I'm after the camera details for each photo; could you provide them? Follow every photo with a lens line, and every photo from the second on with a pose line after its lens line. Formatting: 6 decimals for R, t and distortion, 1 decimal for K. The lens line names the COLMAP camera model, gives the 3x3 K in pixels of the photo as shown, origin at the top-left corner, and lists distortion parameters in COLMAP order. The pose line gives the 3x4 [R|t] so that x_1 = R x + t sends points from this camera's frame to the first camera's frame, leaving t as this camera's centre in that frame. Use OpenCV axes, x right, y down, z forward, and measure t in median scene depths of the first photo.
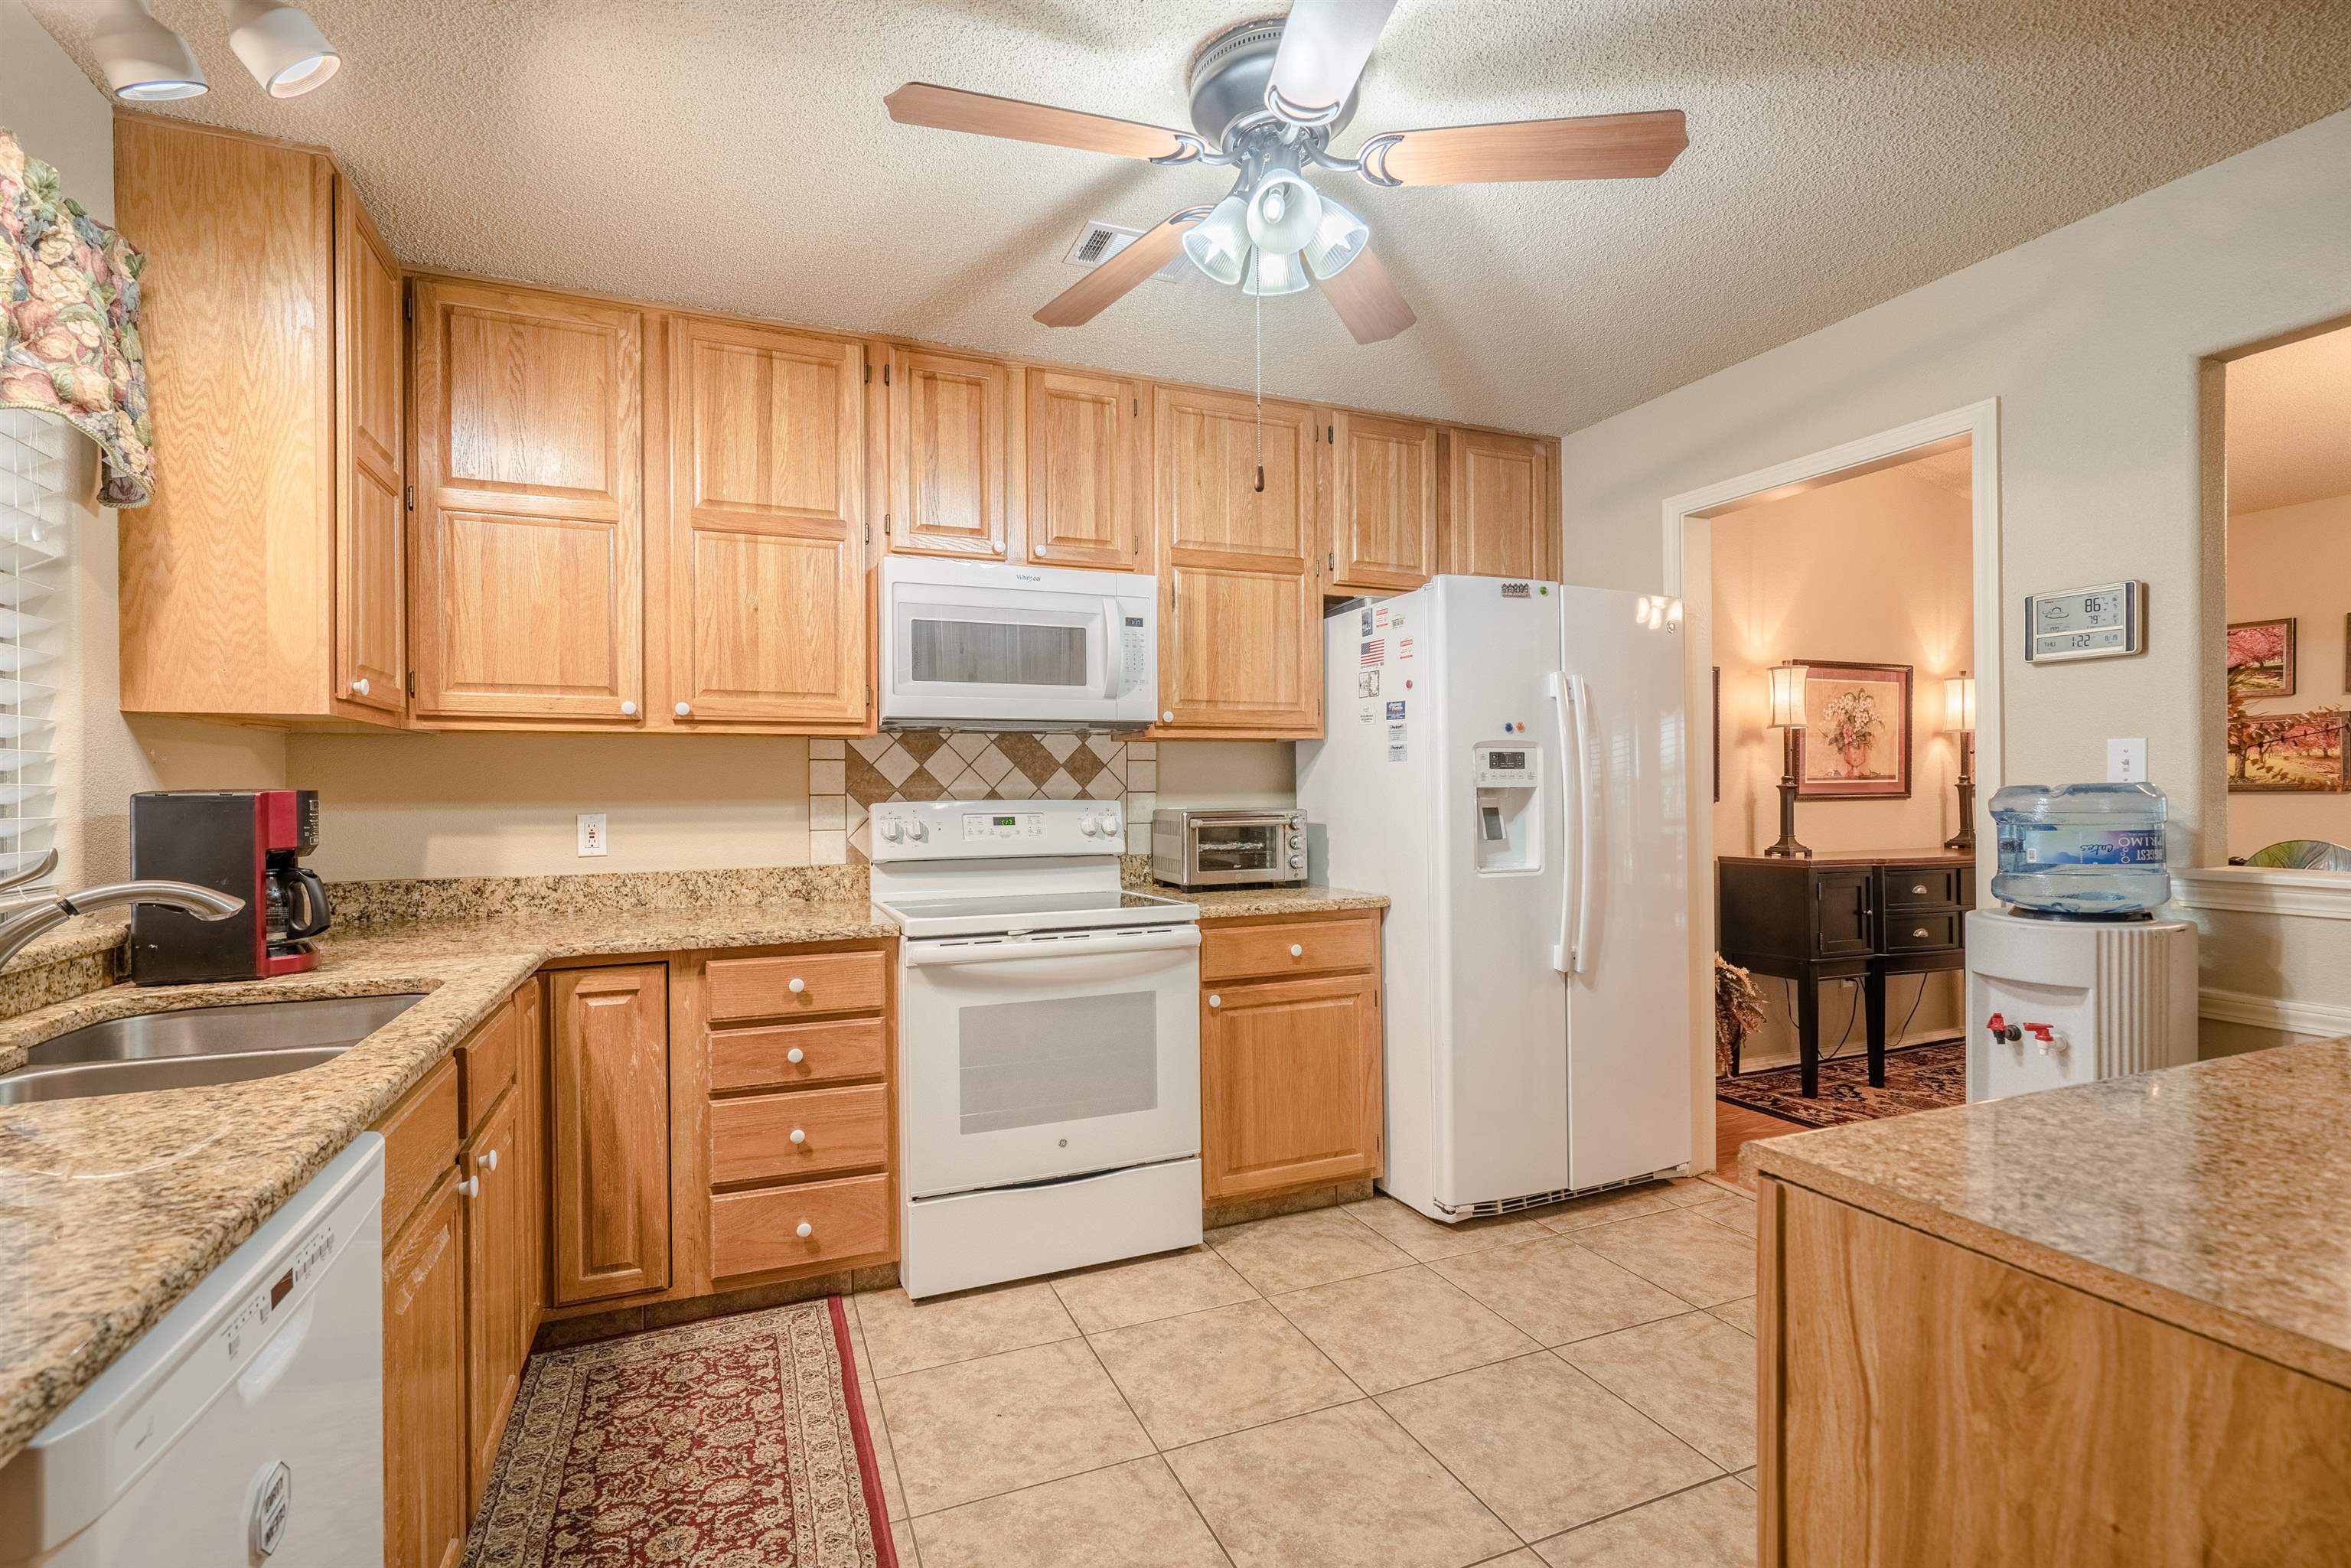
lens RADIAL K [[1072.1, 0, 1175.5], [0, 1072.1, 784.0], [0, 0, 1]] dist [0.002704, 0.001205]
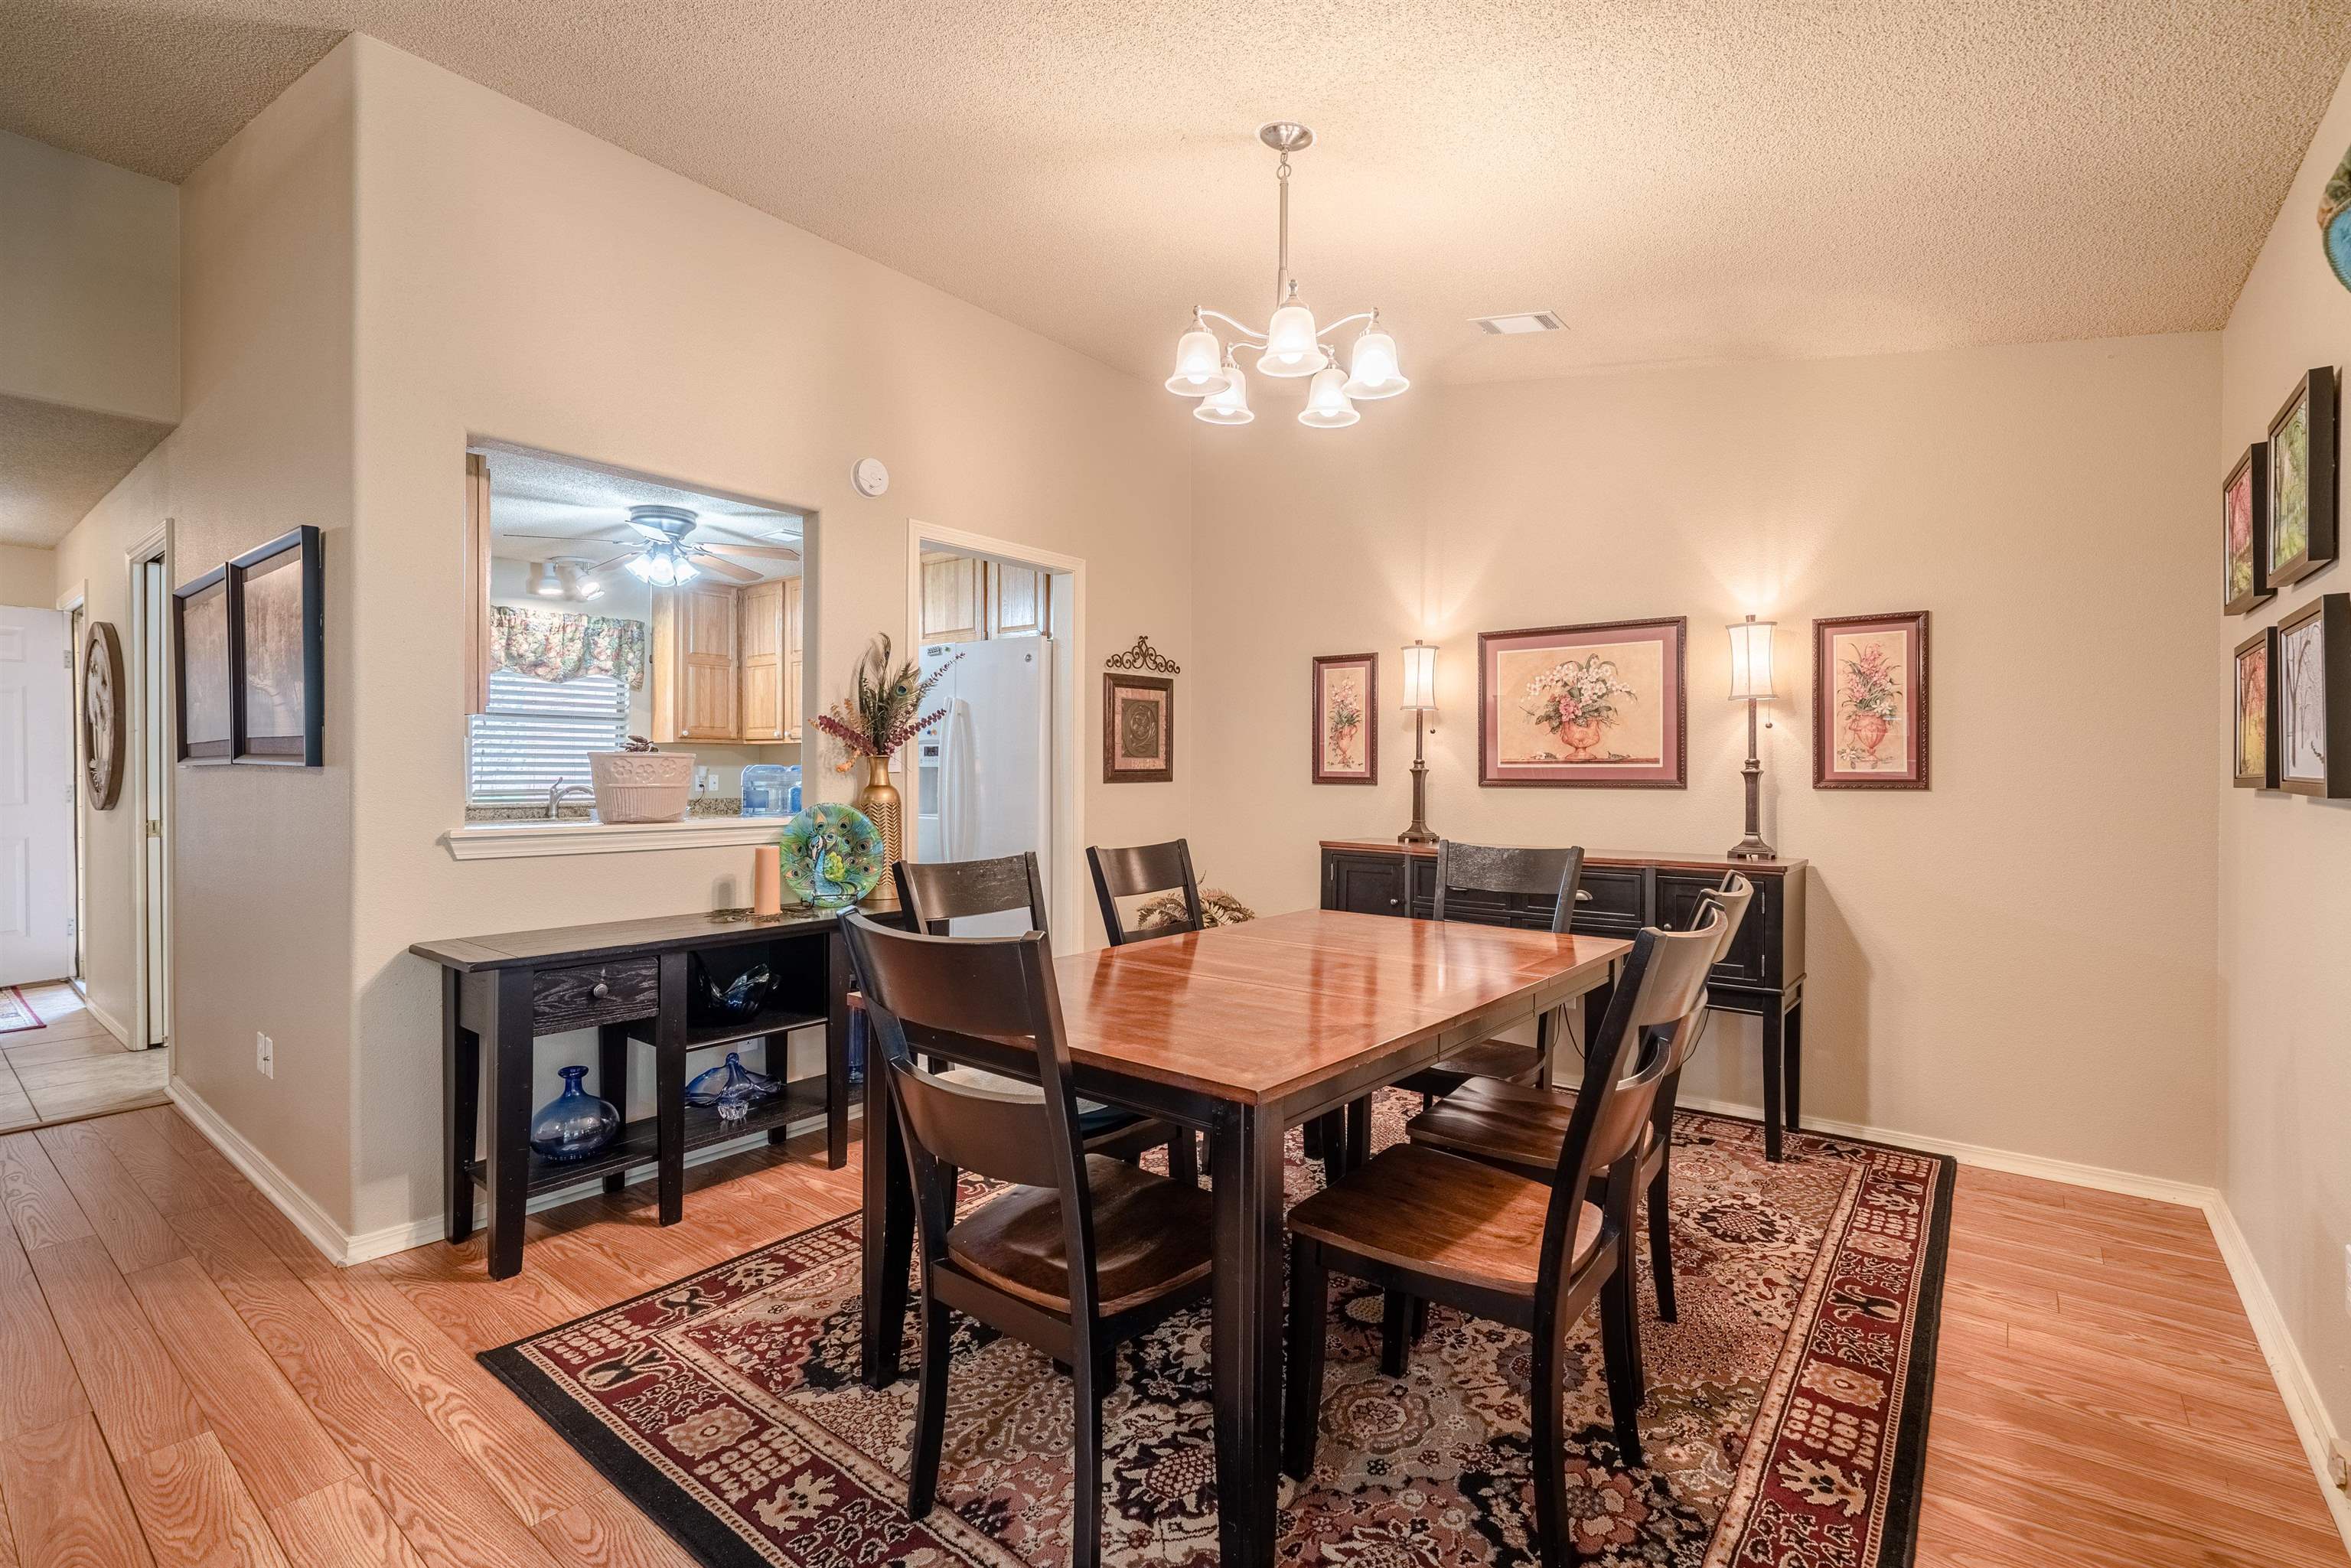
lens RADIAL K [[1072.1, 0, 1175.5], [0, 1072.1, 784.0], [0, 0, 1]] dist [0.002704, 0.001205]
pose [[0.499425, 0.014502, -0.866236, 2.428515], [-0.009687, 0.999891, 0.011154, 0.009448], [0.866303, 0.002821, 0.499511, 0.649219]]
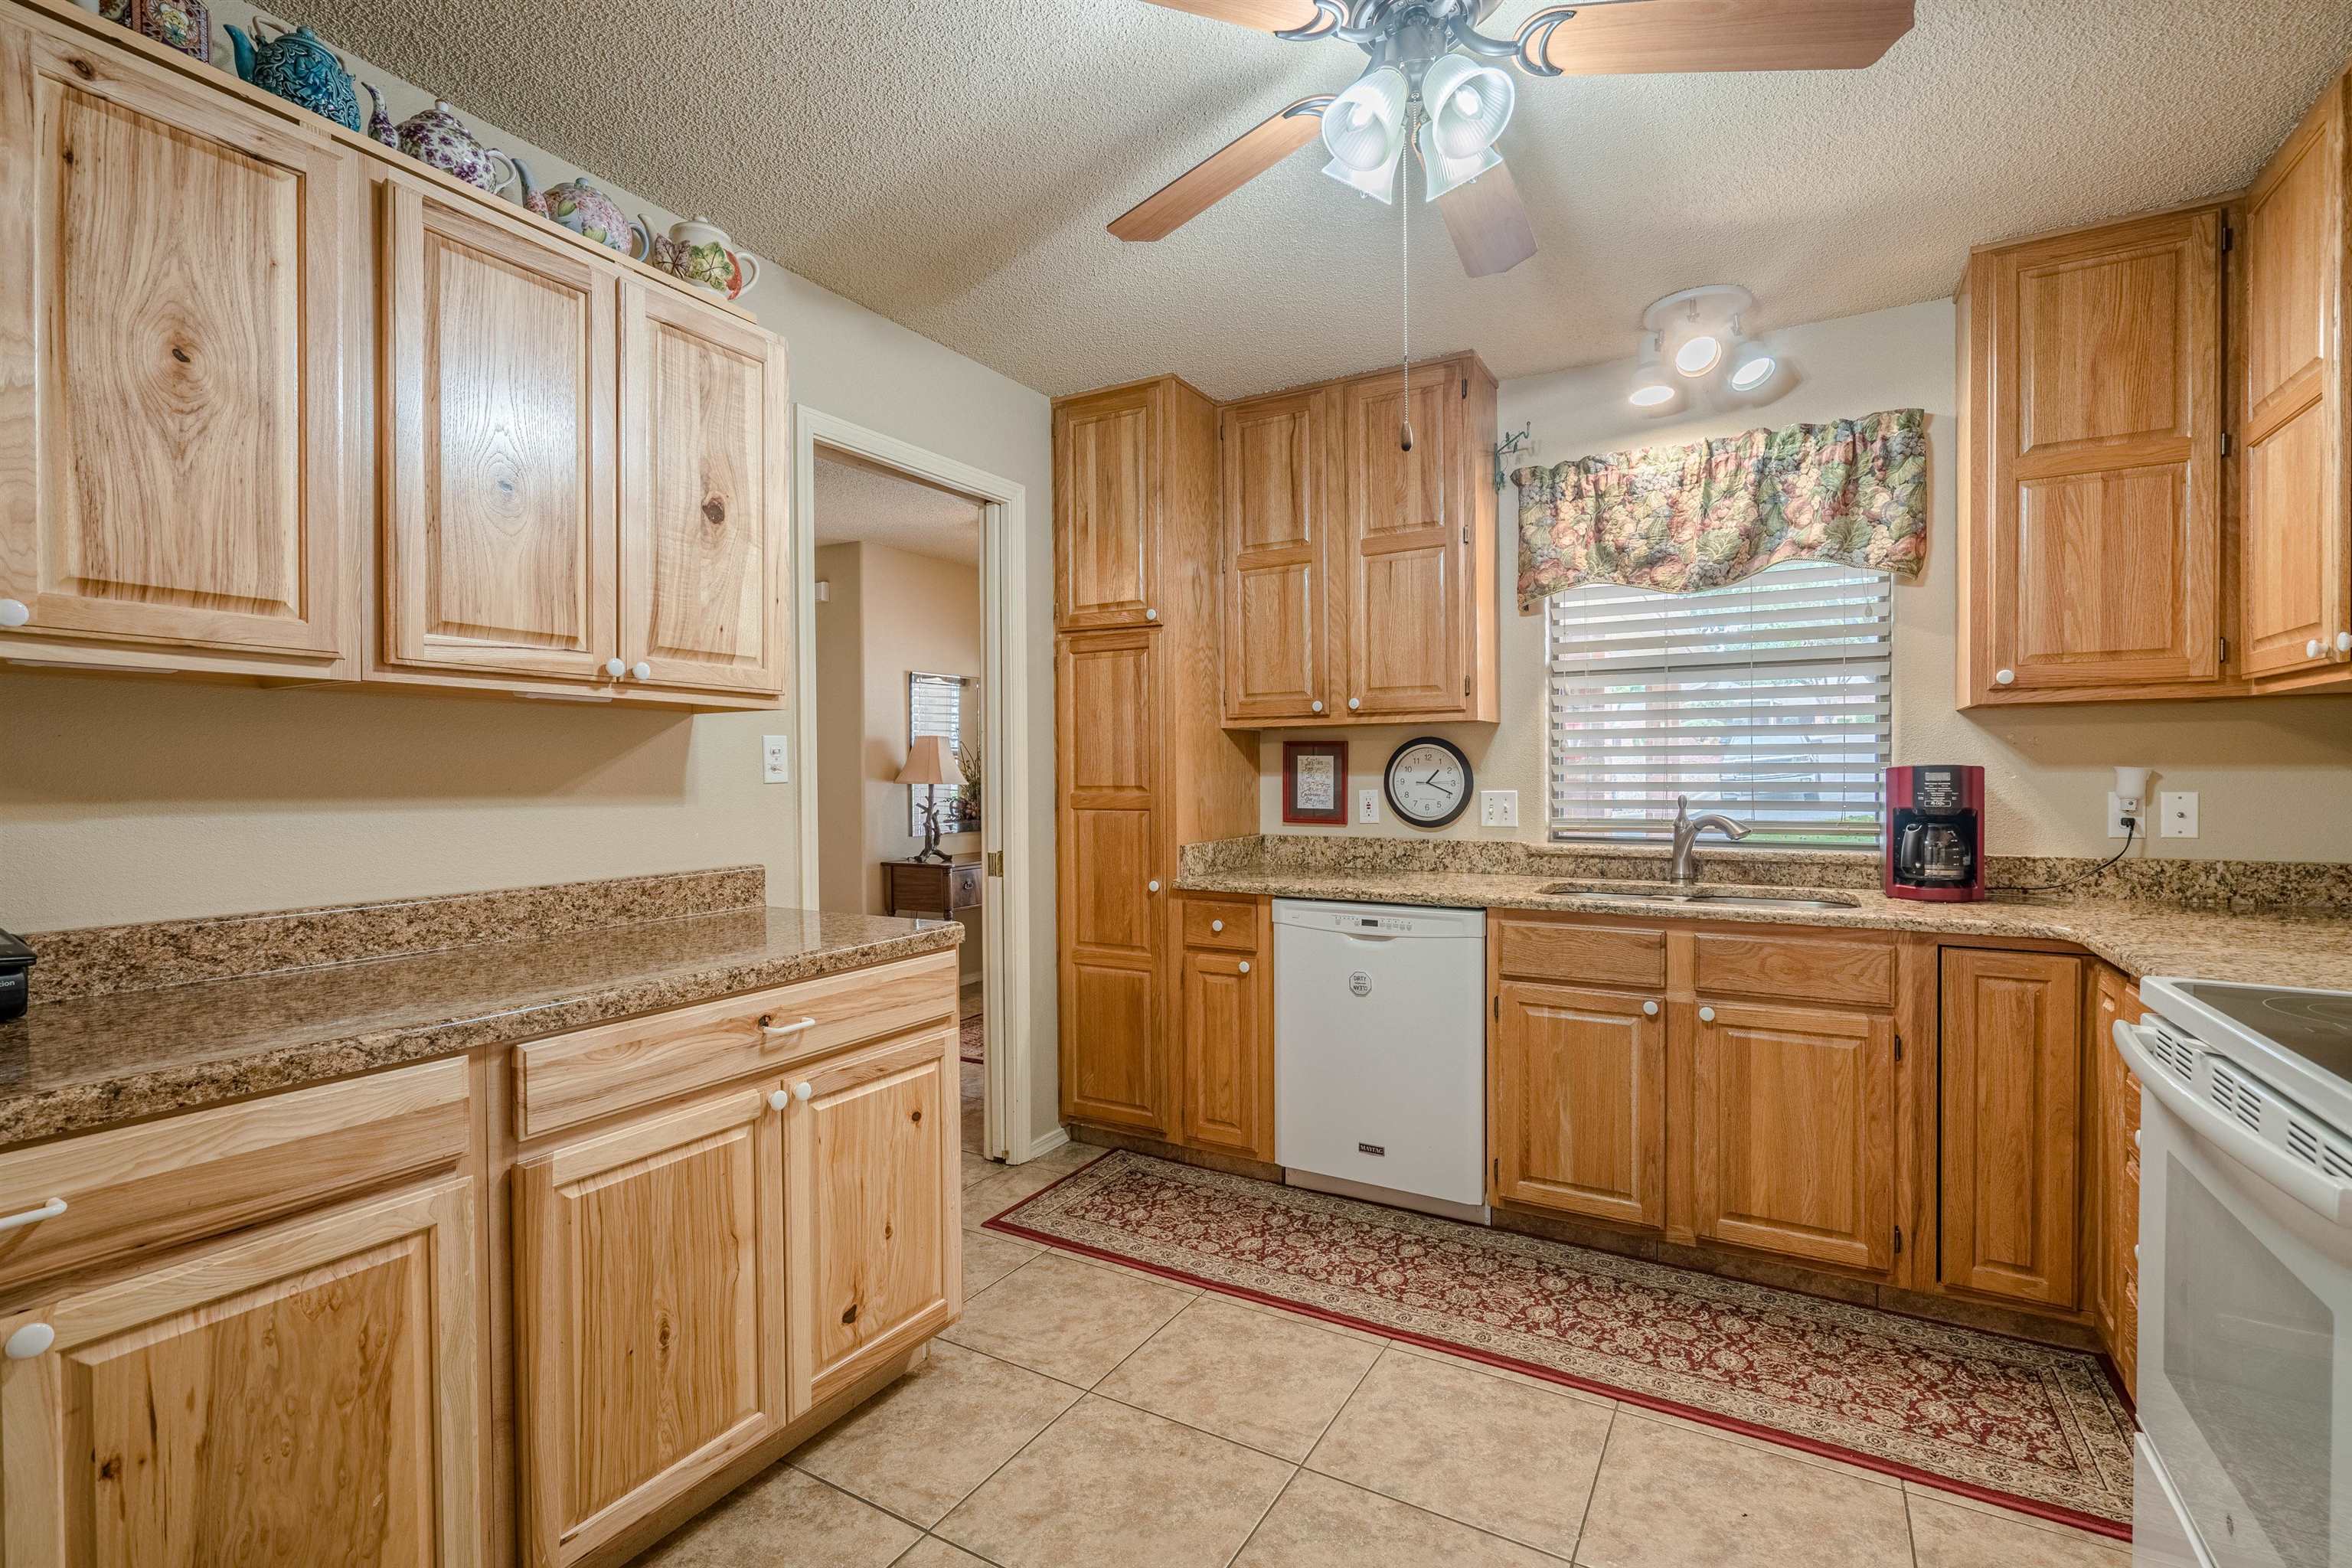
lens RADIAL K [[1072.5, 0, 1176.0], [0, 1072.5, 784.0], [0, 0, 1]] dist [0.002704, 0.001205]
pose [[-0.796349, 0.010625, -0.604743, 0.623252], [0.004446, 0.999922, 0.011713, 0.007642], [0.604820, 0.006638, -0.796334, 1.265057]]
